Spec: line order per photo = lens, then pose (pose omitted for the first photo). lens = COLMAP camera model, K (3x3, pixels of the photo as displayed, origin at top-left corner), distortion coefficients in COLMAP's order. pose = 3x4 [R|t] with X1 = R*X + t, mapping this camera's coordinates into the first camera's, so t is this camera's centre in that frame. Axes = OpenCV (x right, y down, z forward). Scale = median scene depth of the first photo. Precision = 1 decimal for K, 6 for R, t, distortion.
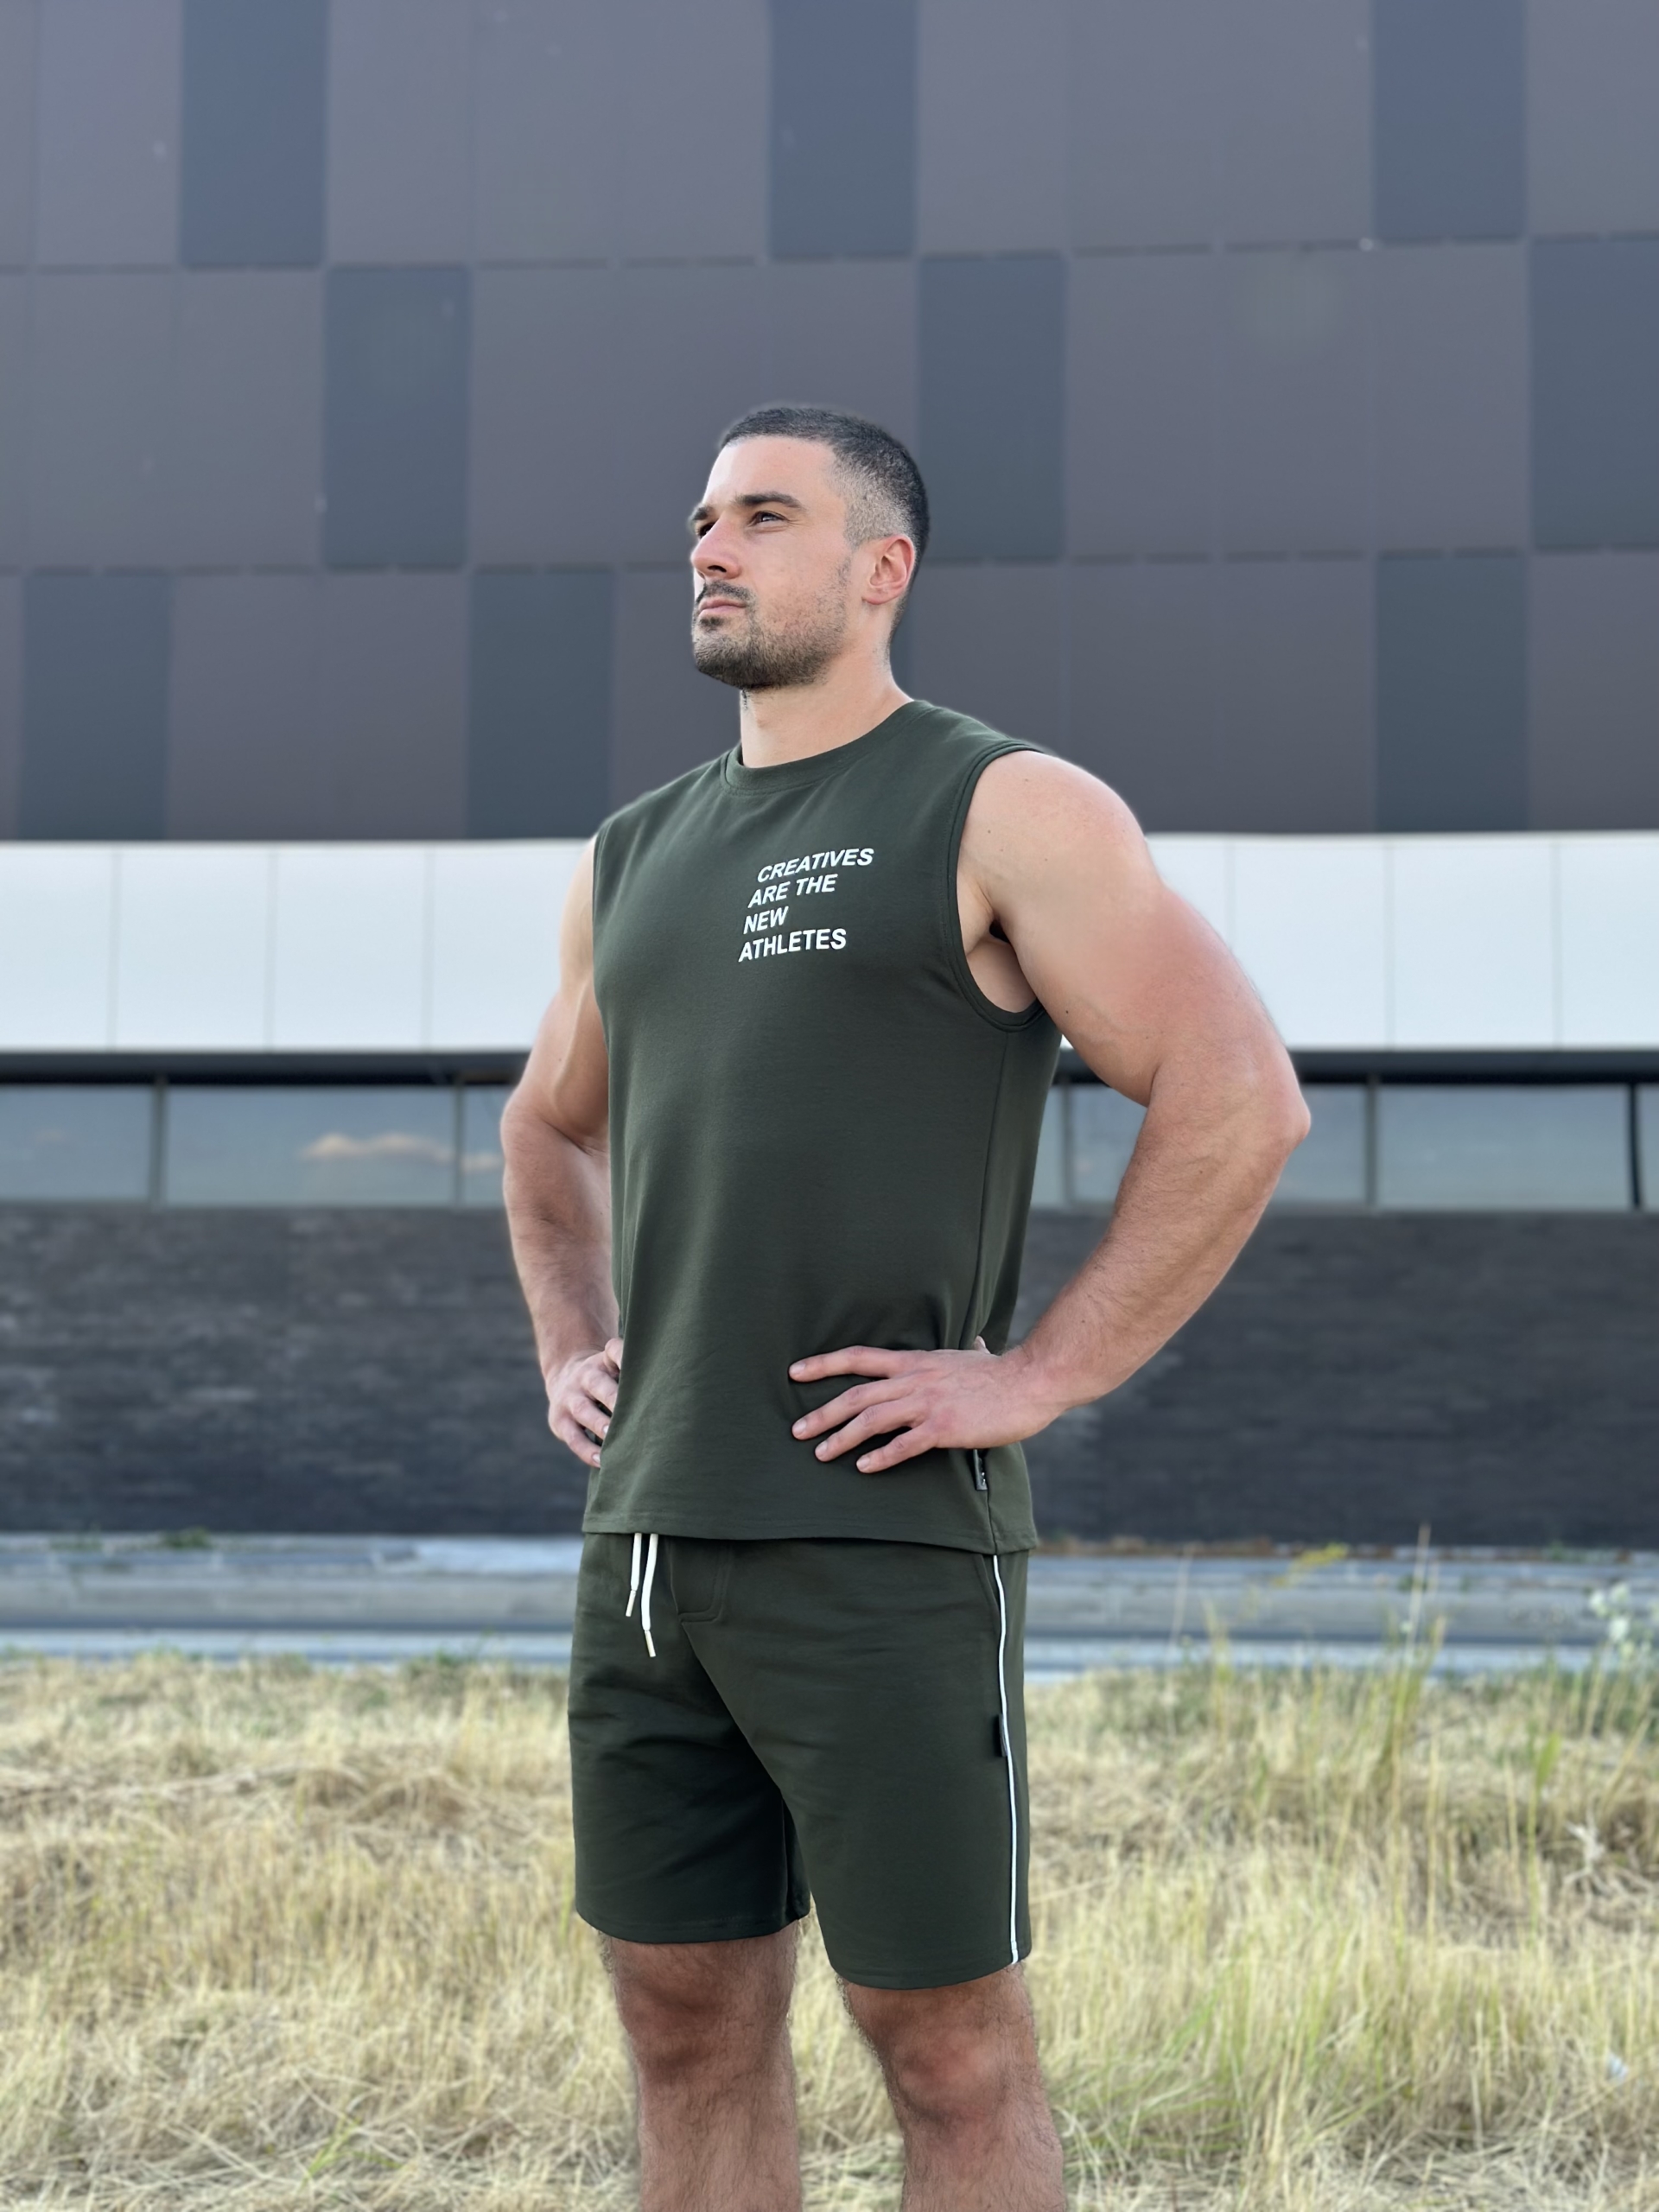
lens RADIAL K [[3120.8, 0, 829.5], [0, 3120.8, 1106.0], [0, 0, 1]] dist [0.226763, -0.290134]
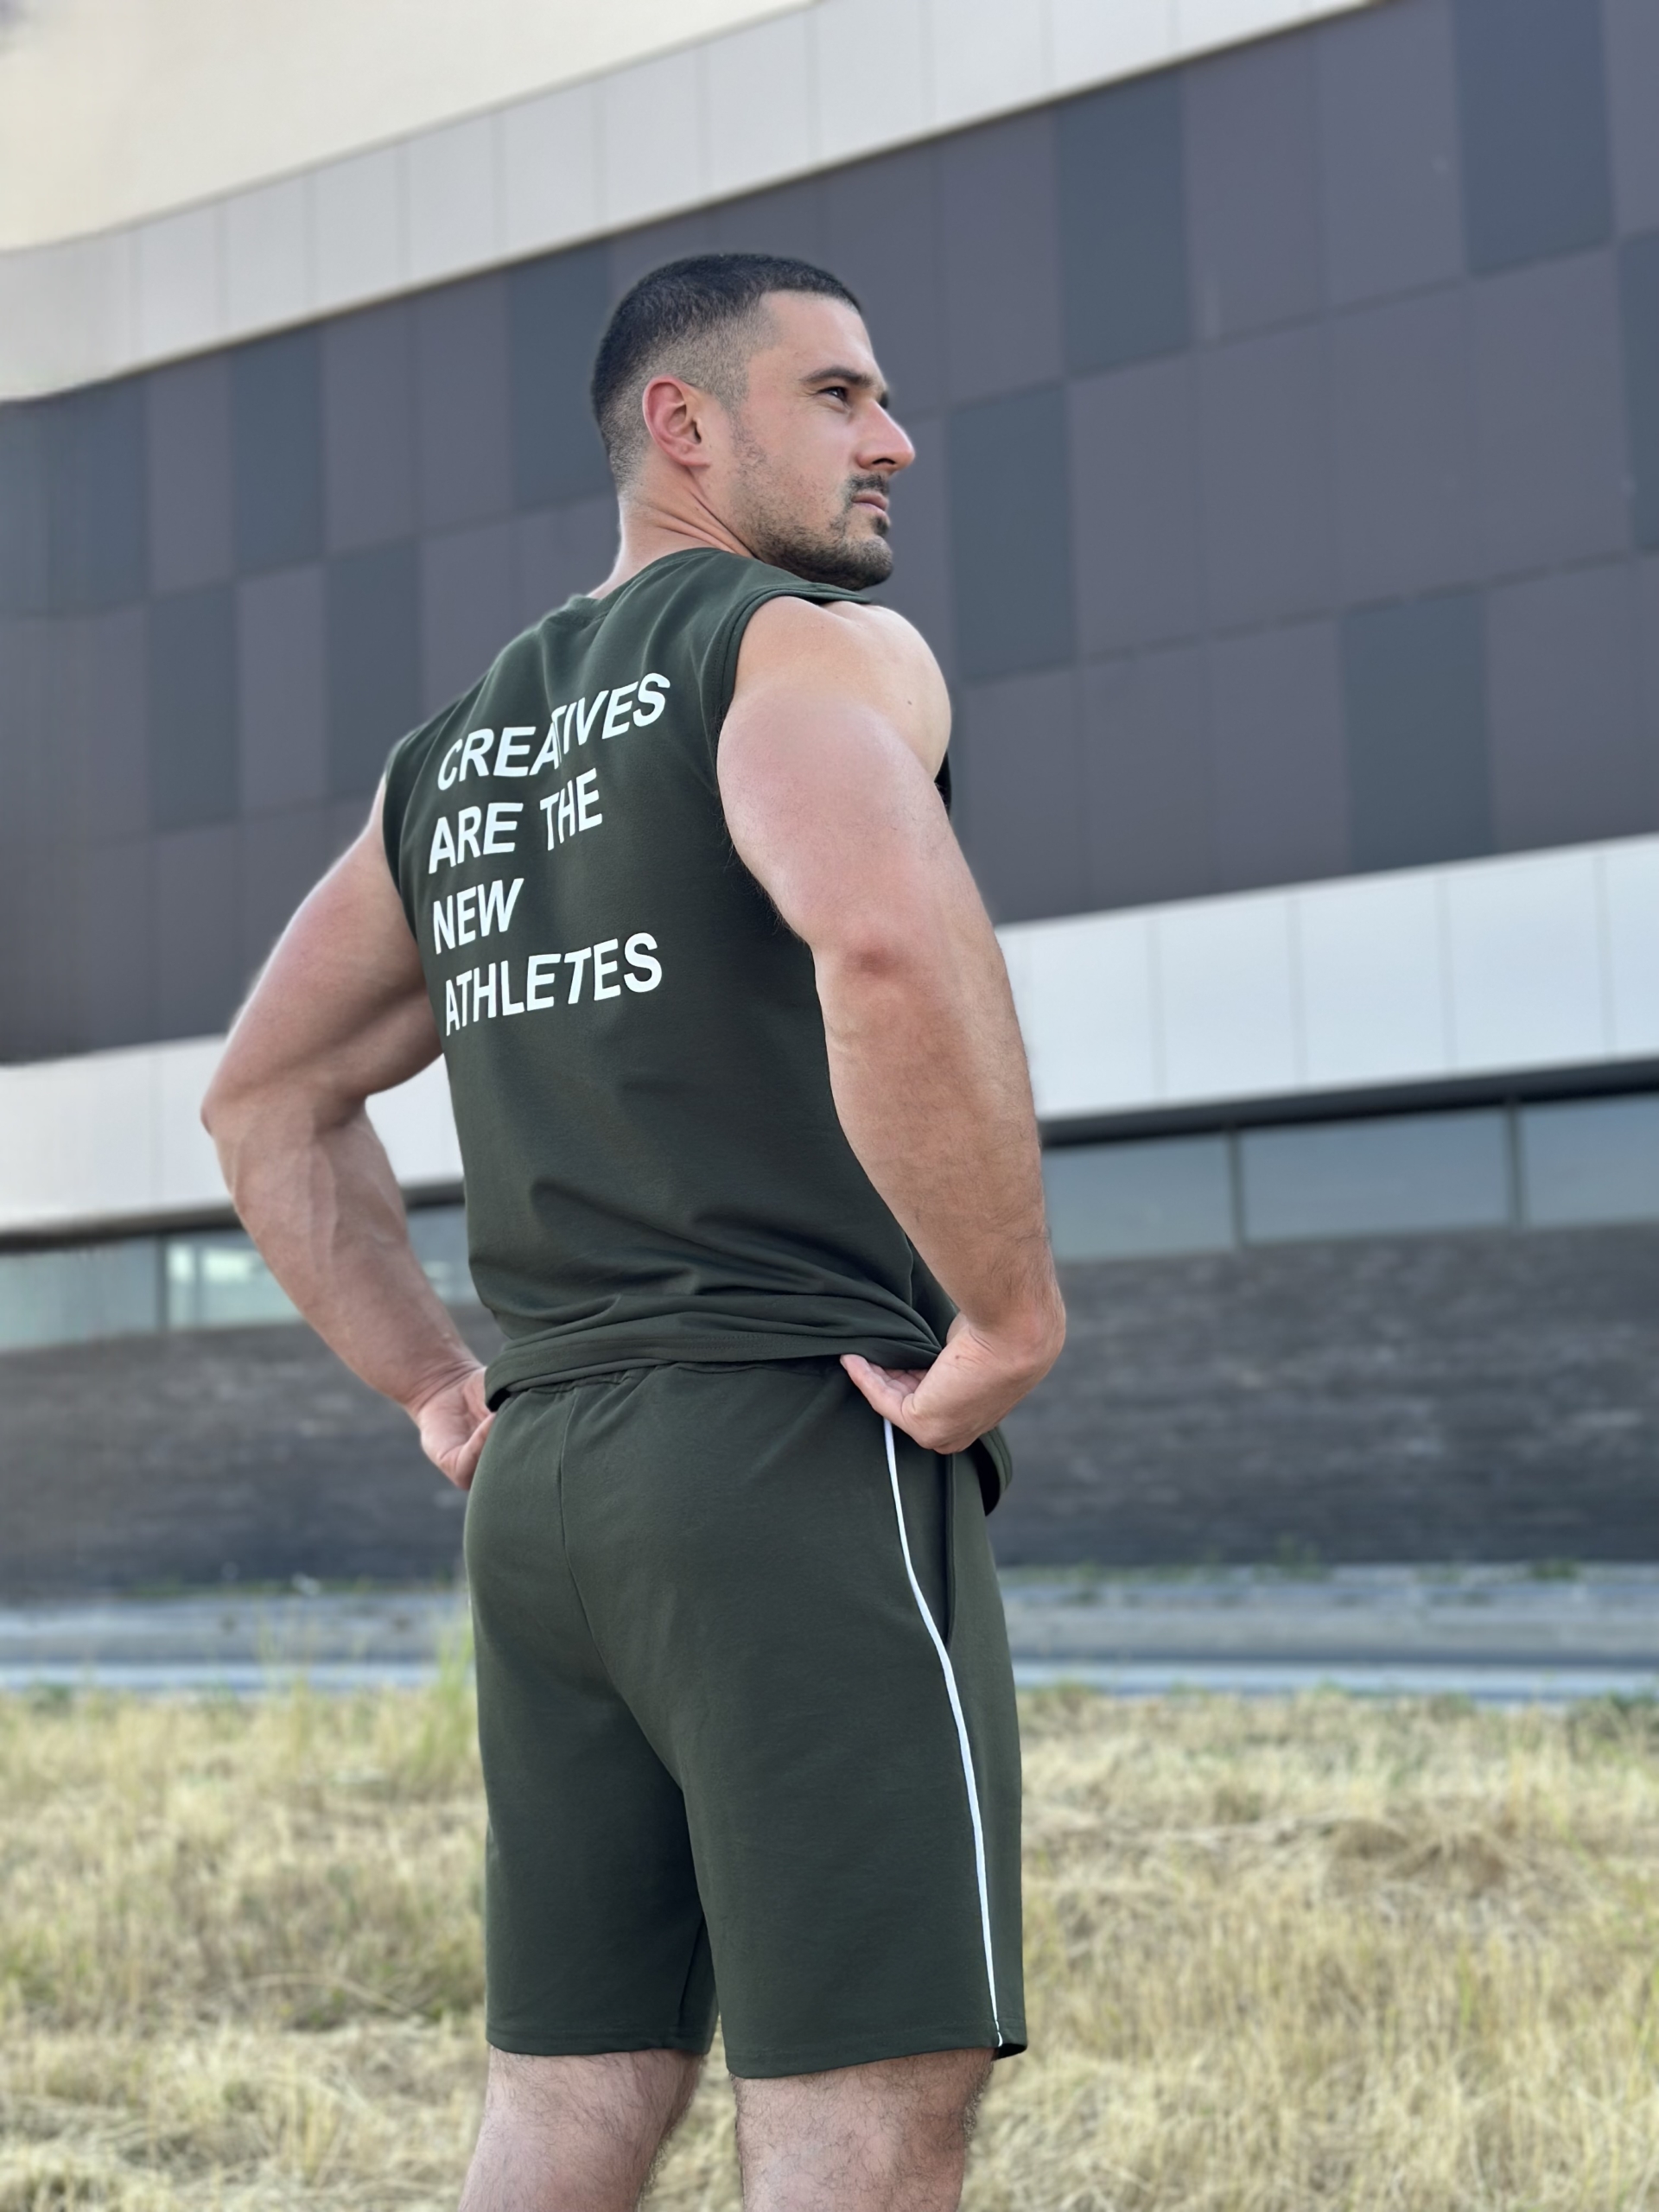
lens RADIAL K [[3120.8, 0, 829.5], [0, 3120.8, 1106.0], [0, 0, 1]] dist [0.226763, -0.290134]
pose [[0.890165, -0.095101, -0.445602, 0.100000], [0.090873, 0.995383, -0.030903, 0.012220], [0.446484, -0.012984, 0.894698, 0.077285]]
